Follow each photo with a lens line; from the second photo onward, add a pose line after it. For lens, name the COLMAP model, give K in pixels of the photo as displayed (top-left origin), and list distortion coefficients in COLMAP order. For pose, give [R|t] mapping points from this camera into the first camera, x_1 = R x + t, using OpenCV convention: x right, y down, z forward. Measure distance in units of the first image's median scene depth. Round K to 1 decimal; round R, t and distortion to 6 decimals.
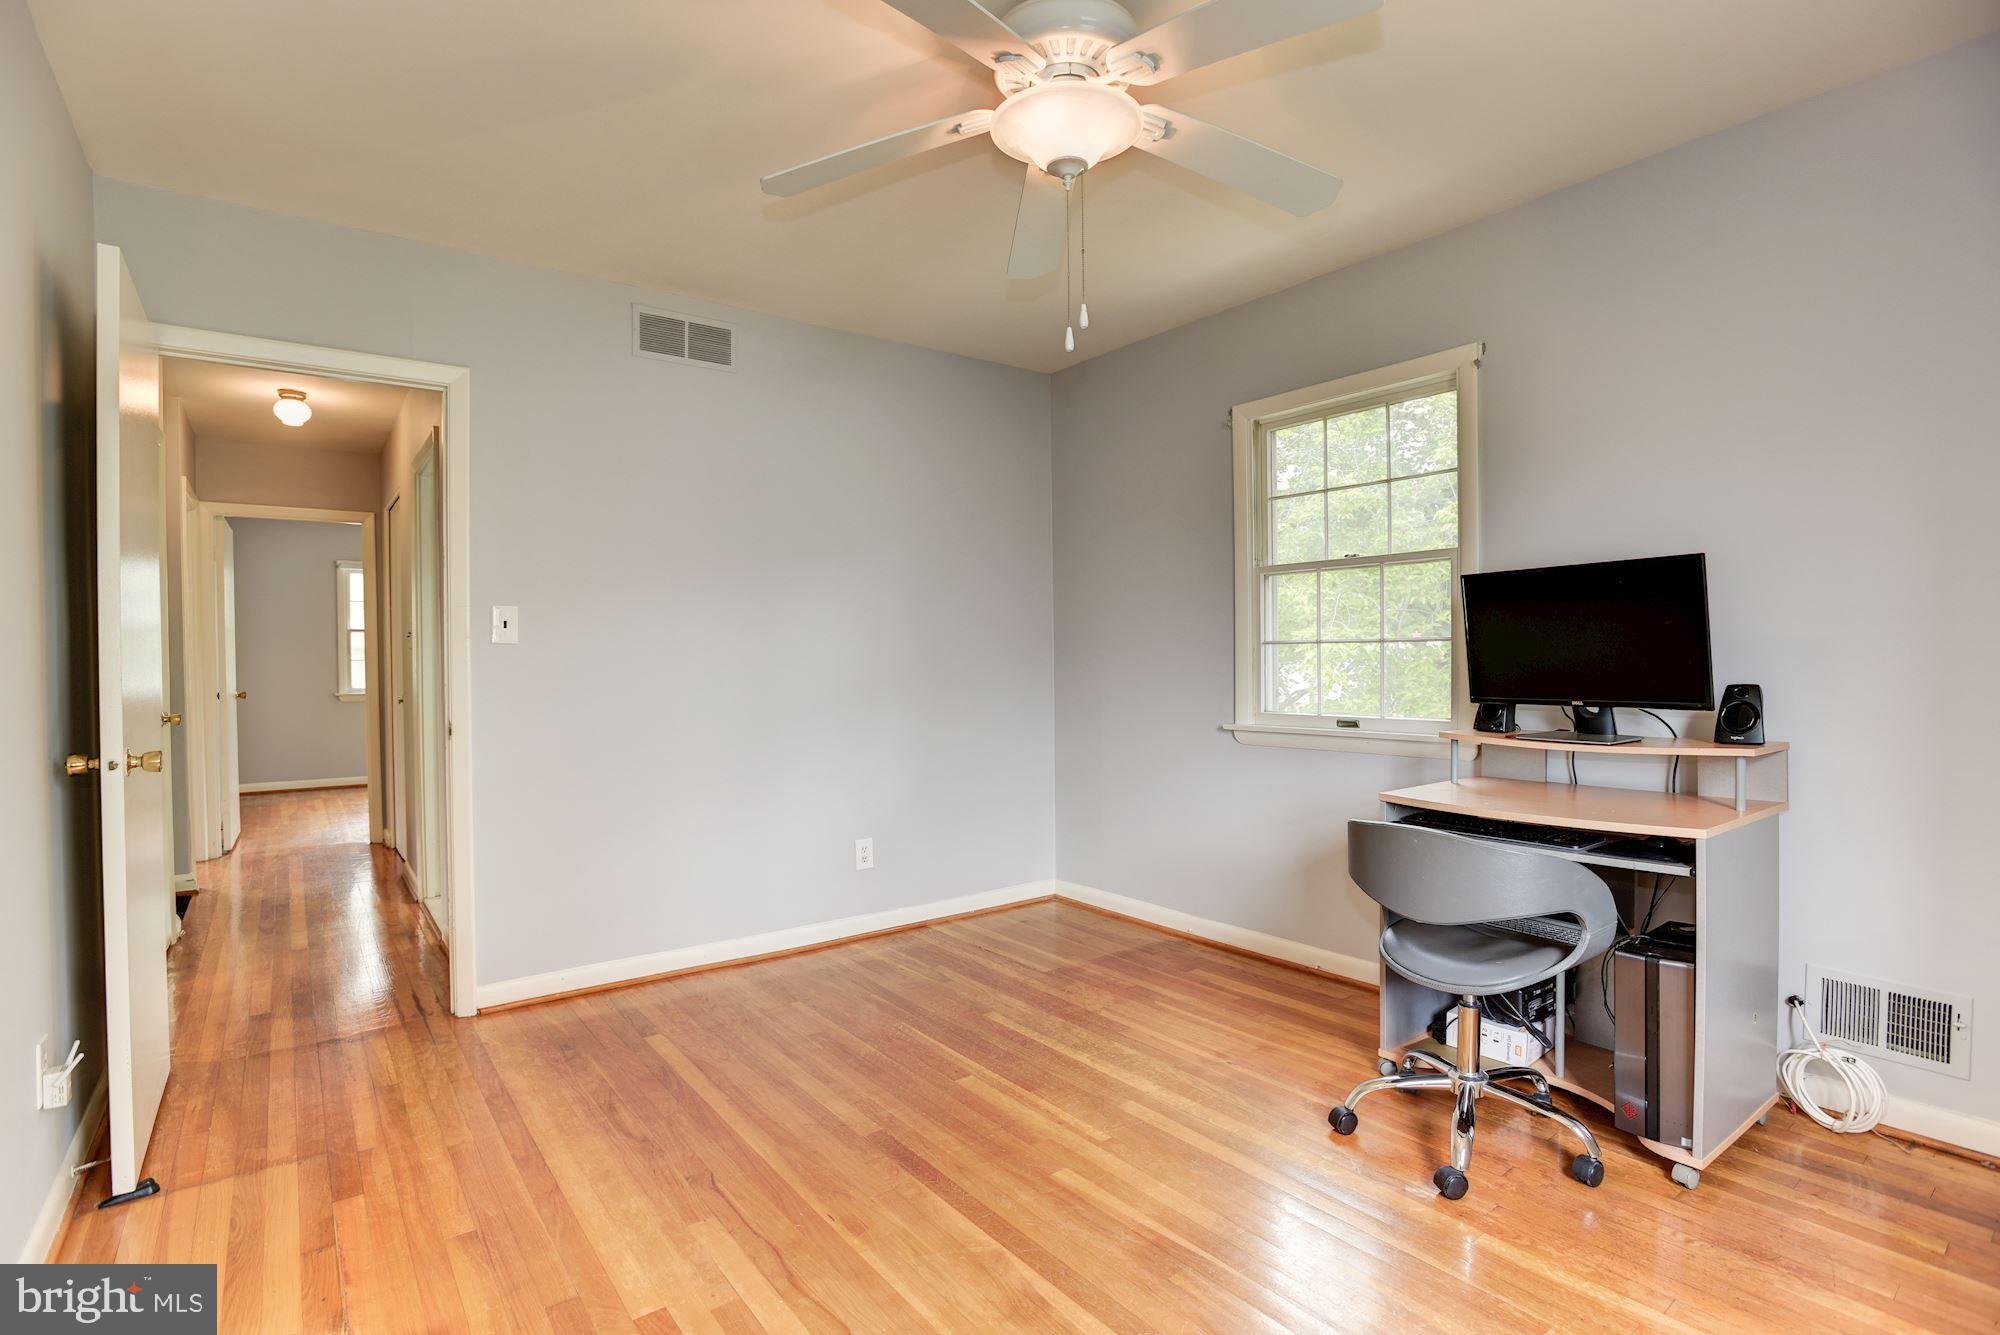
lens RADIAL K [[967.7, 0, 993.4], [0, 967.7, 672.6], [0, 0, 1]] dist [-0.064866, 0.023630]
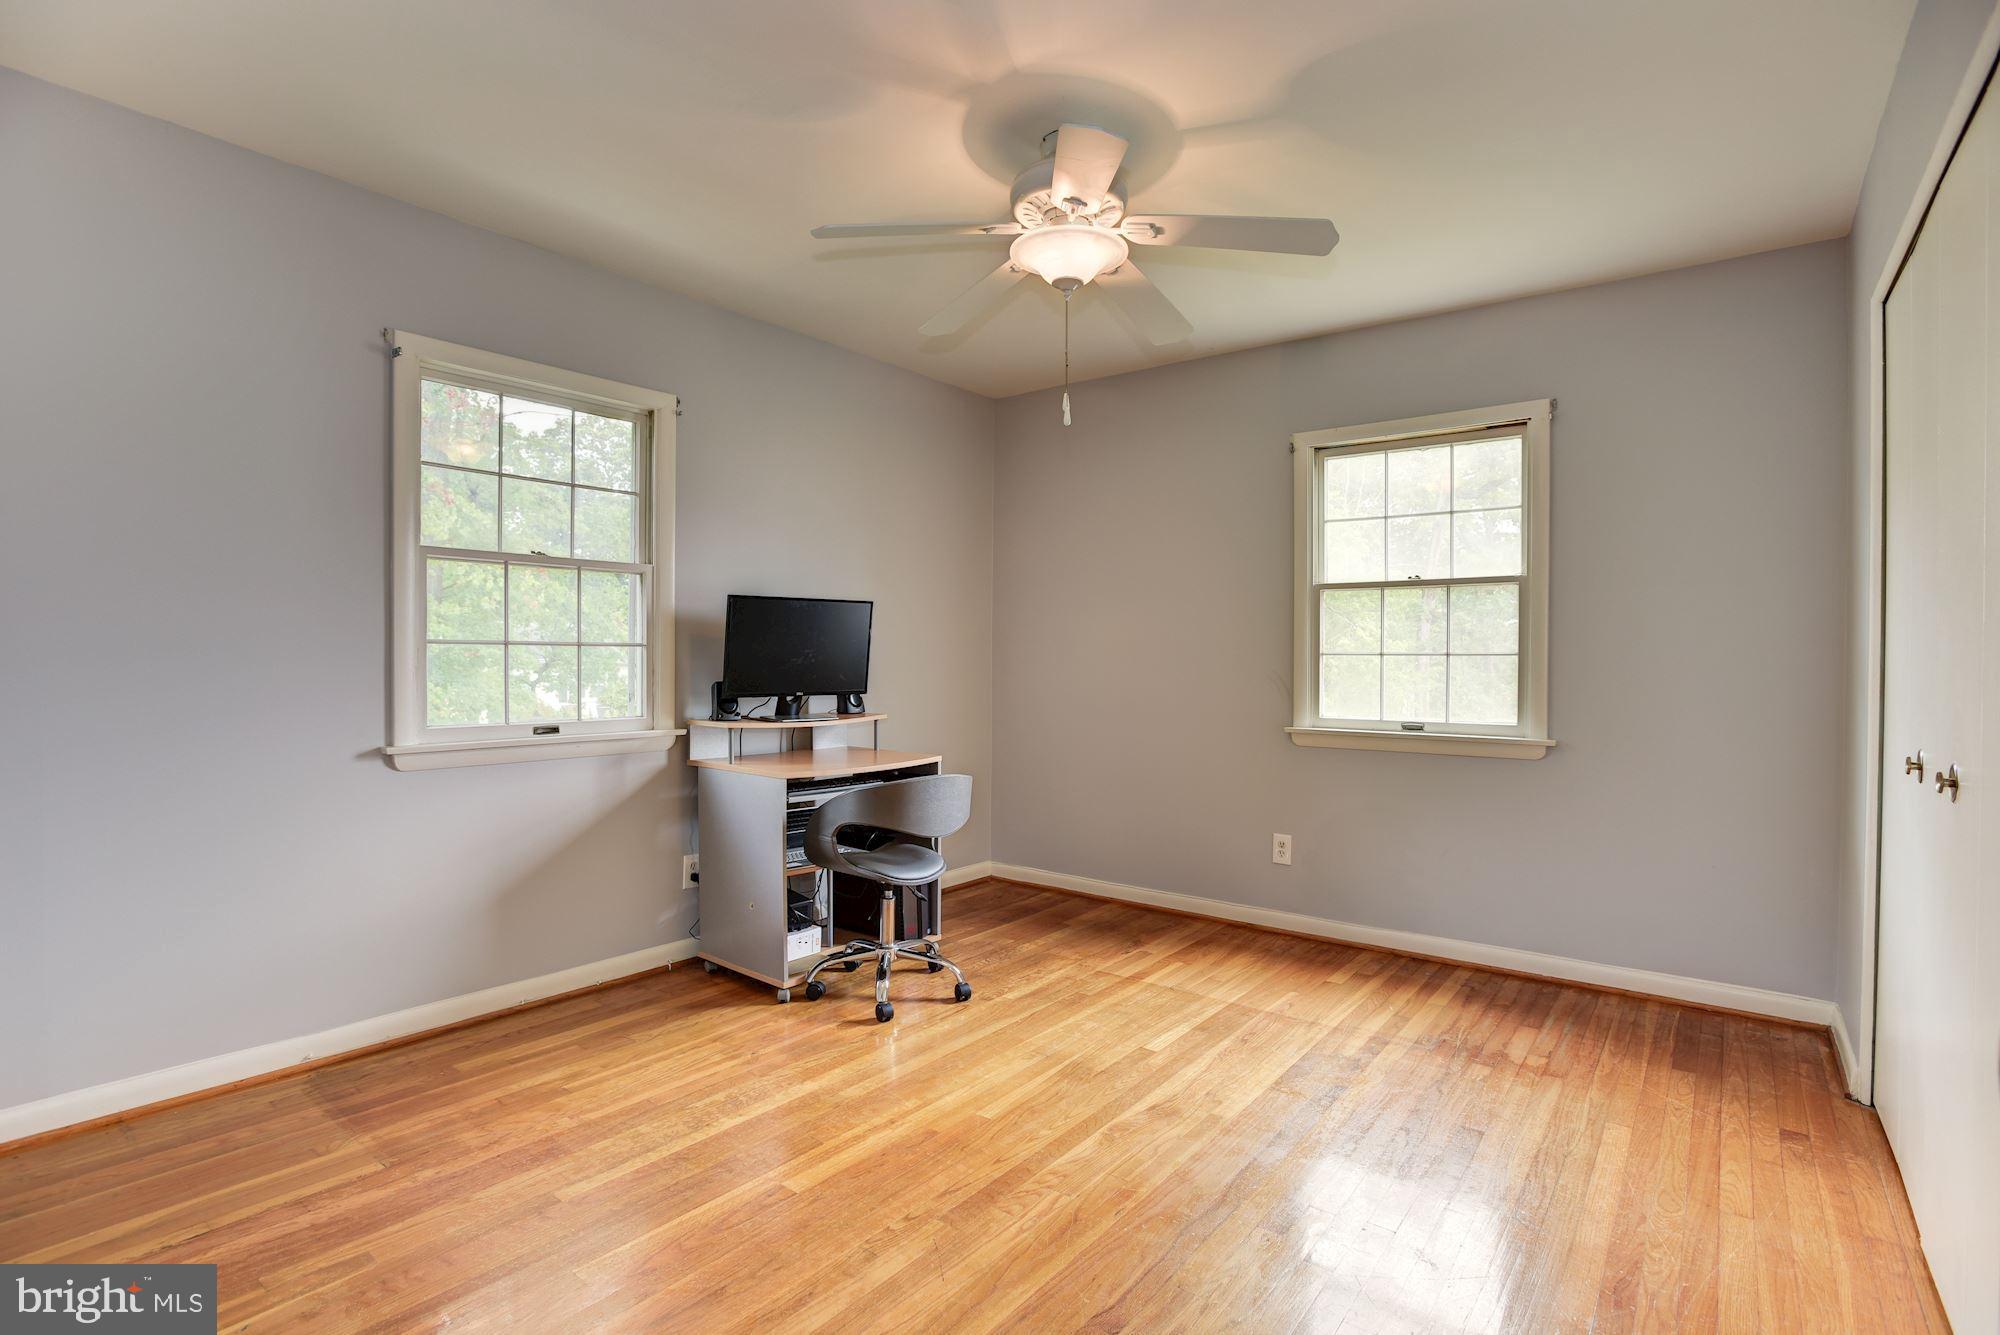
lens RADIAL K [[967.7, 0, 993.4], [0, 967.7, 672.6], [0, 0, 1]] dist [-0.064866, 0.023630]
pose [[-0.262193, -0.003707, 0.965008, -0.701990], [0.008031, 0.999950, 0.006024, -0.006293], [-0.964982, 0.009330, -0.262150, 0.874728]]
